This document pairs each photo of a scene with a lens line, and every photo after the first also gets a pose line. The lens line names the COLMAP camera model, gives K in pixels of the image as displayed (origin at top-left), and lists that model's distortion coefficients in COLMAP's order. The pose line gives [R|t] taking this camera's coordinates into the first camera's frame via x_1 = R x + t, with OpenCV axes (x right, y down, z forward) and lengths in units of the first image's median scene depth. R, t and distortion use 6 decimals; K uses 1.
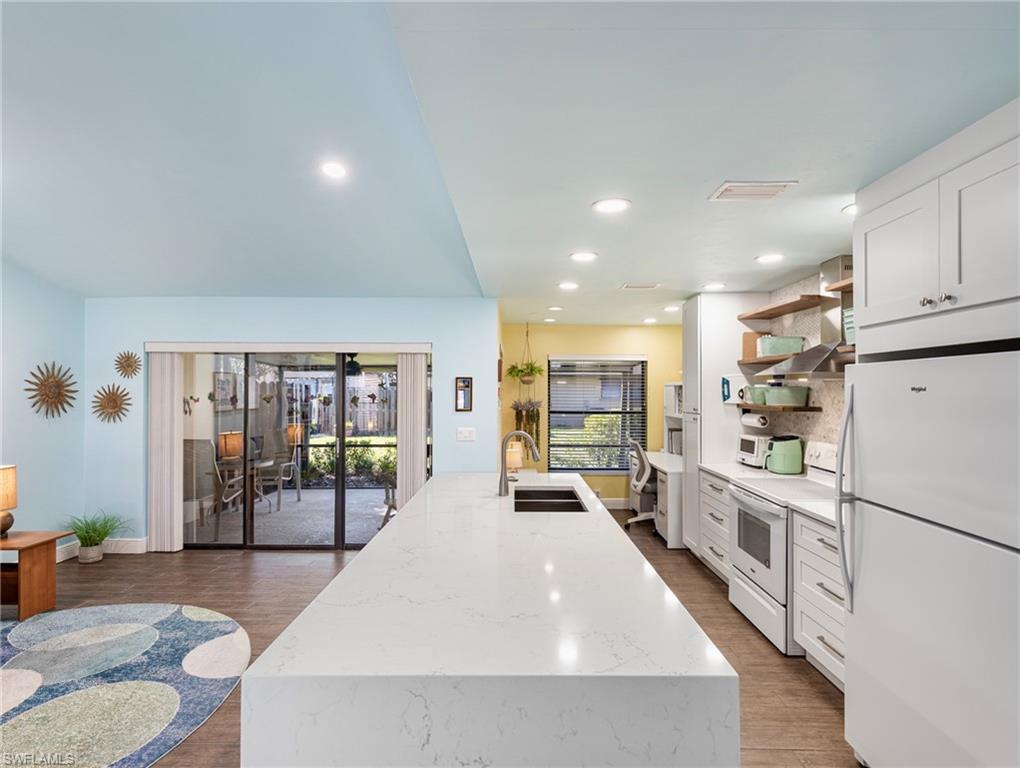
lens RADIAL K [[516.5, 0, 513.9], [0, 516.5, 388.0], [0, 0, 1]] dist [0.008491, -0.002135]
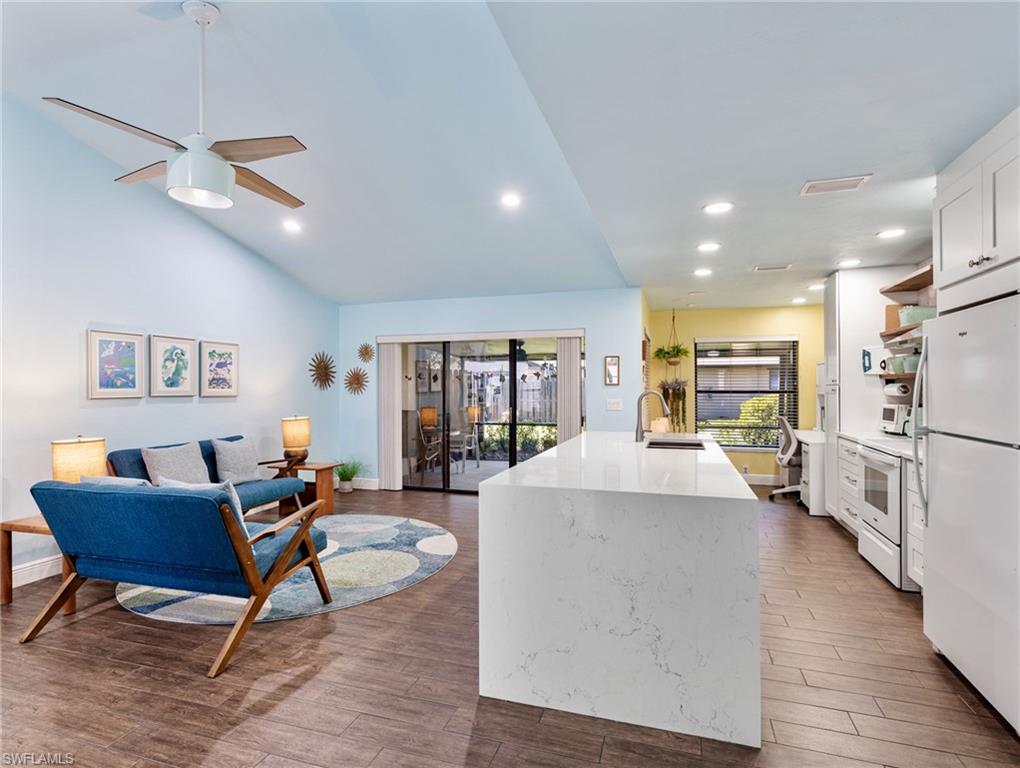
lens RADIAL K [[516.5, 0, 514.3], [0, 516.5, 385.7], [0, 0, 1]] dist [0.008491, -0.002135]
pose [[0.953524, -0.005842, -0.301259, 0.049129], [0.006559, 0.999978, 0.001369, 0.047257], [0.301244, -0.003282, 0.953541, -0.208775]]
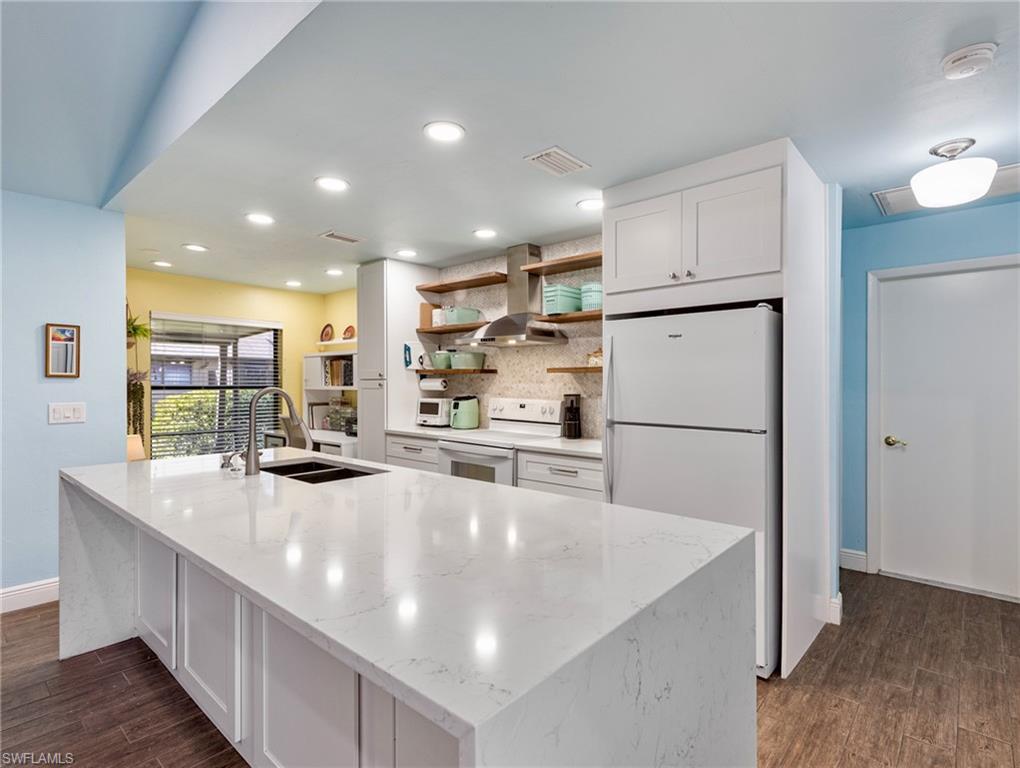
lens RADIAL K [[516.5, 0, 516.3], [0, 516.5, 381.0], [0, 0, 1]] dist [0.008491, -0.002135]
pose [[0.656375, -0.001869, 0.754433, -0.232764], [-0.003272, 0.999980, 0.005325, 0.047961], [-0.754428, -0.005964, 0.656356, 0.156646]]
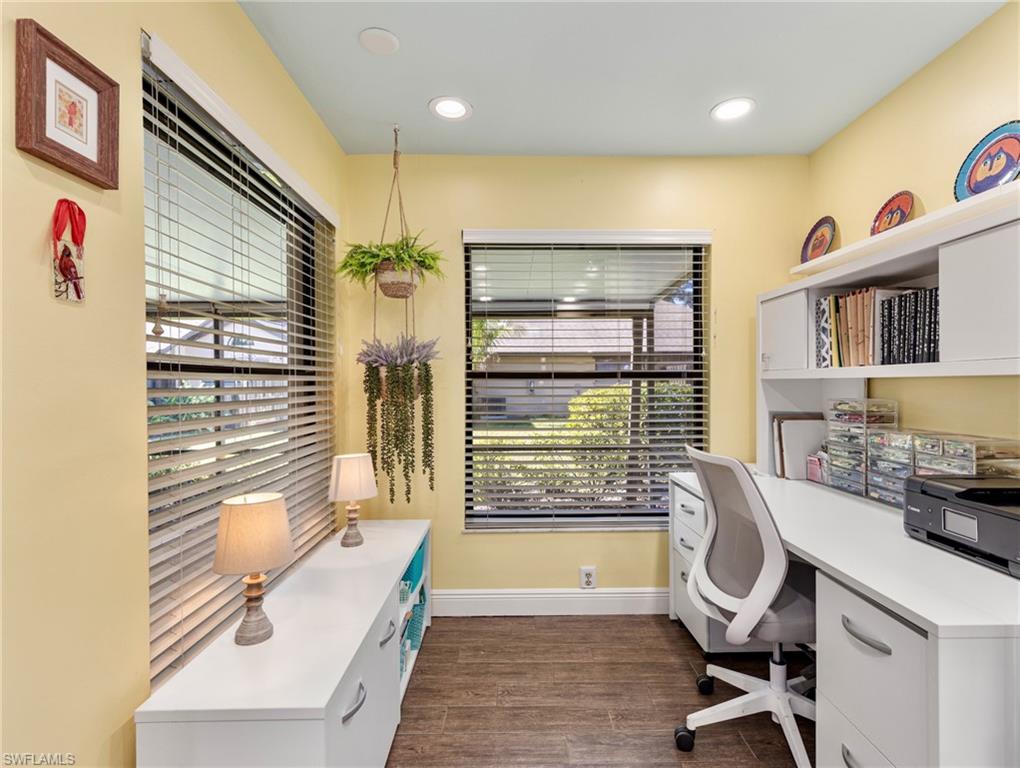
lens RADIAL K [[516.5, 0, 517.1], [0, 516.5, 387.7], [0, 0, 1]] dist [0.008491, -0.002135]
pose [[0.999792, -0.007960, 0.018755, 0.151907], [0.007609, 0.999796, 0.018729, 0.075779], [-0.018900, -0.018582, 0.999649, 0.912026]]
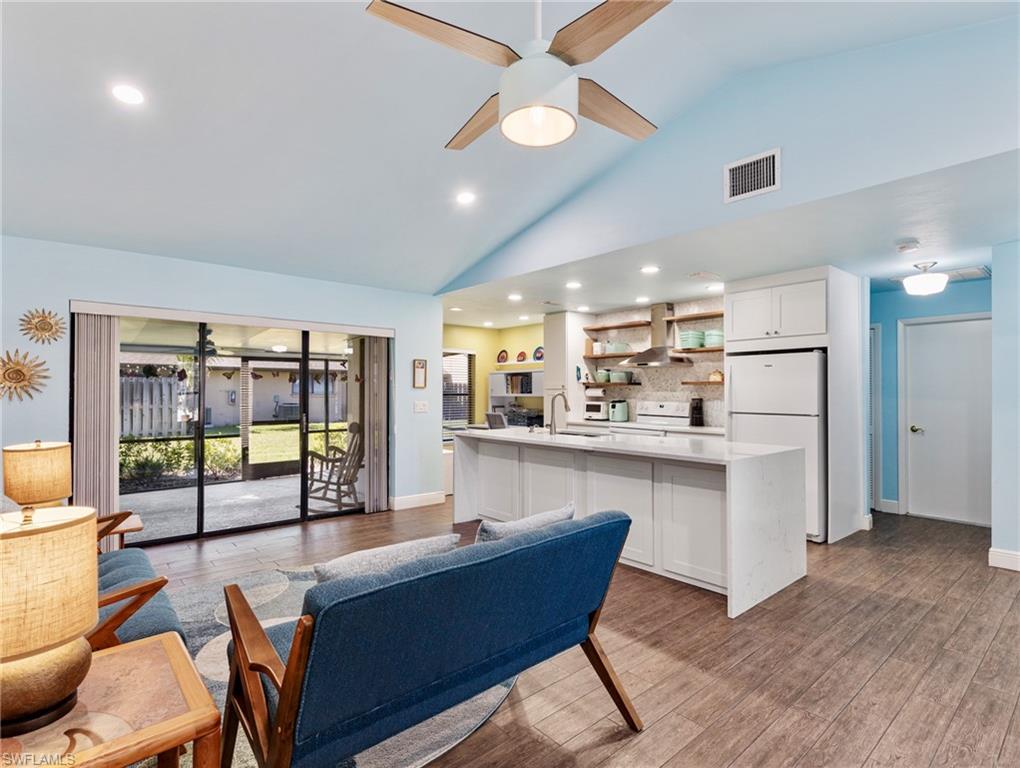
lens RADIAL K [[516.5, 0, 514.8], [0, 516.5, 386.7], [0, 0, 1]] dist [0.008491, -0.002135]
pose [[0.755311, 0.005441, 0.655345, -0.782271], [-0.003601, 0.999985, -0.004152, 0.050674], [-0.655357, 0.000776, 0.755319, -0.064884]]
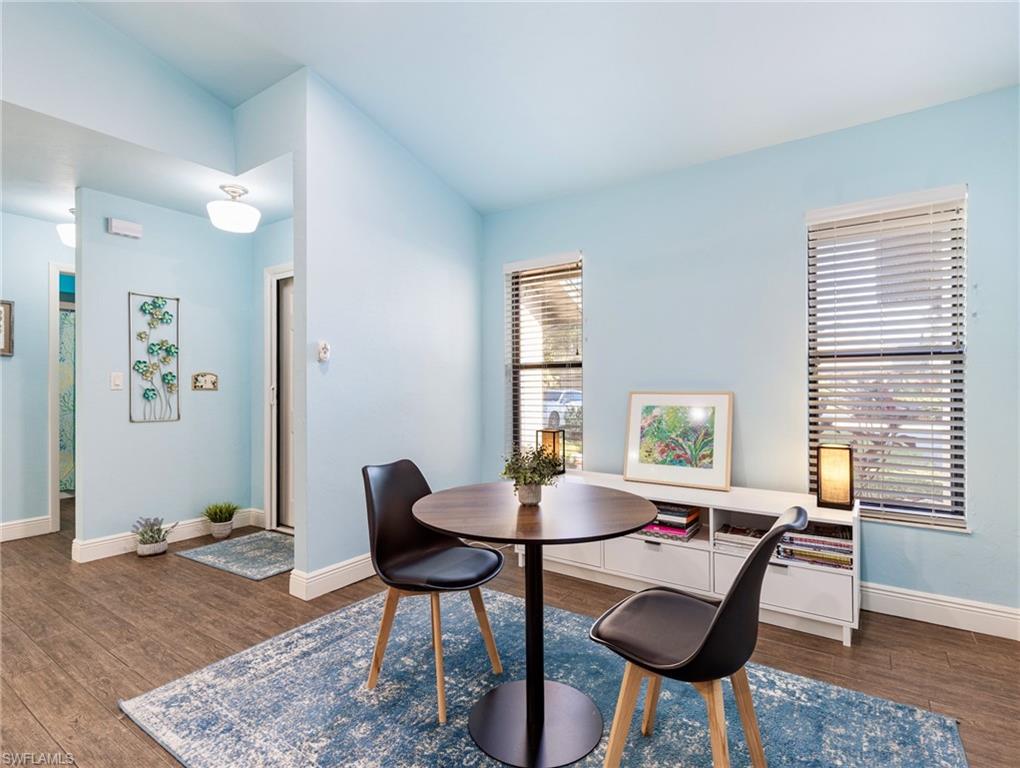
lens RADIAL K [[516.5, 0, 516.2], [0, 516.5, 384.1], [0, 0, 1]] dist [0.008491, -0.002135]
pose [[-0.826689, 0.004685, 0.562640, -0.772782], [0.000567, 0.999972, -0.007493, 0.094354], [-0.562659, -0.005876, -0.826668, 0.186638]]
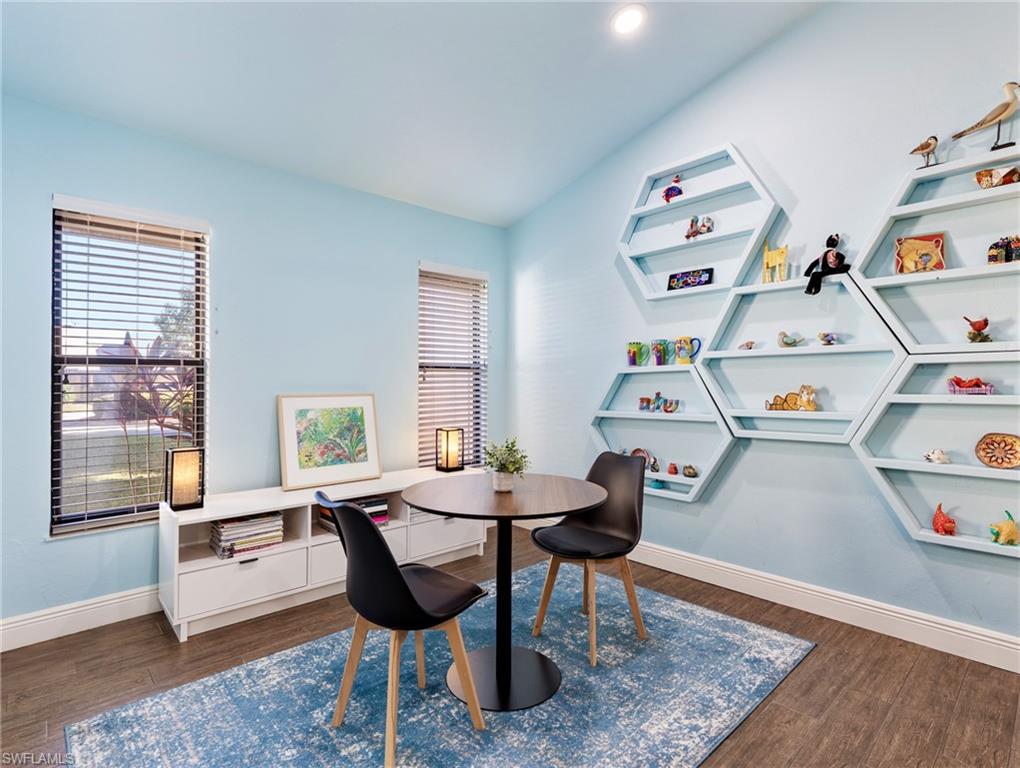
lens RADIAL K [[516.5, 0, 515.3], [0, 516.5, 377.5], [0, 0, 1]] dist [0.008491, -0.002135]
pose [[-0.729285, -0.006483, -0.684179, -0.259610], [0.005424, 0.999869, -0.015256, 0.088499], [0.684188, -0.014837, -0.729154, 0.197847]]
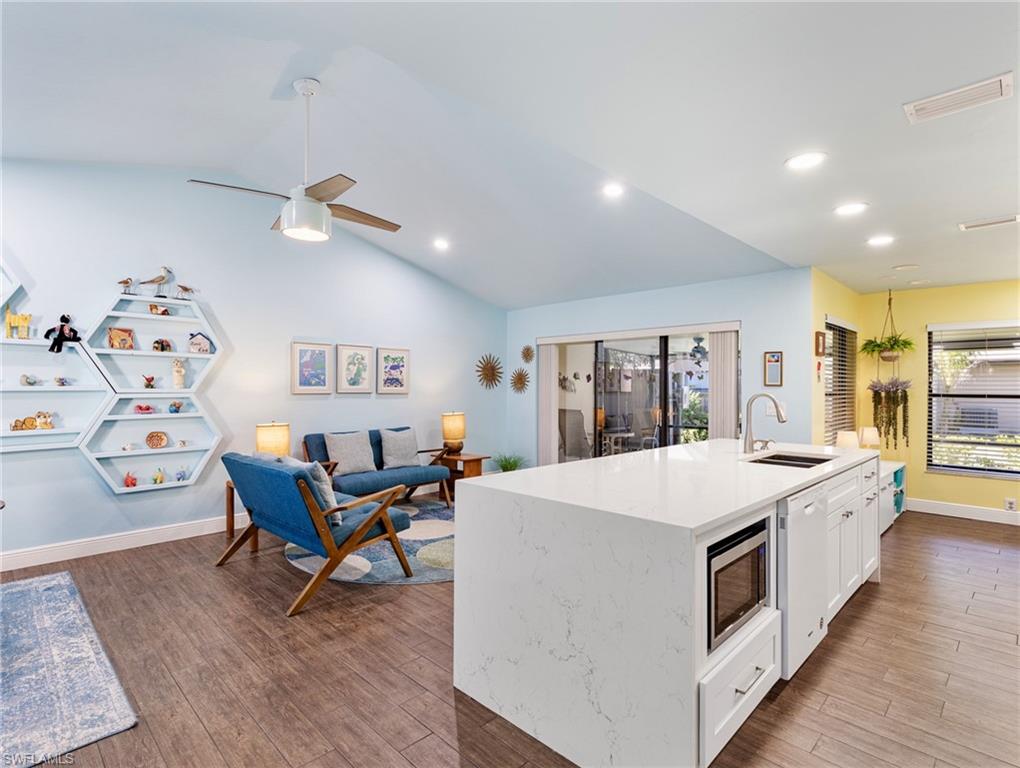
lens RADIAL K [[516.5, 0, 514.1], [0, 516.5, 385.7], [0, 0, 1]] dist [0.008491, -0.002135]
pose [[0.713485, -0.001103, -0.700670, 0.267385], [0.001161, 0.999999, -0.000391, 0.048200], [0.700670, -0.000535, 0.713485, -0.069243]]
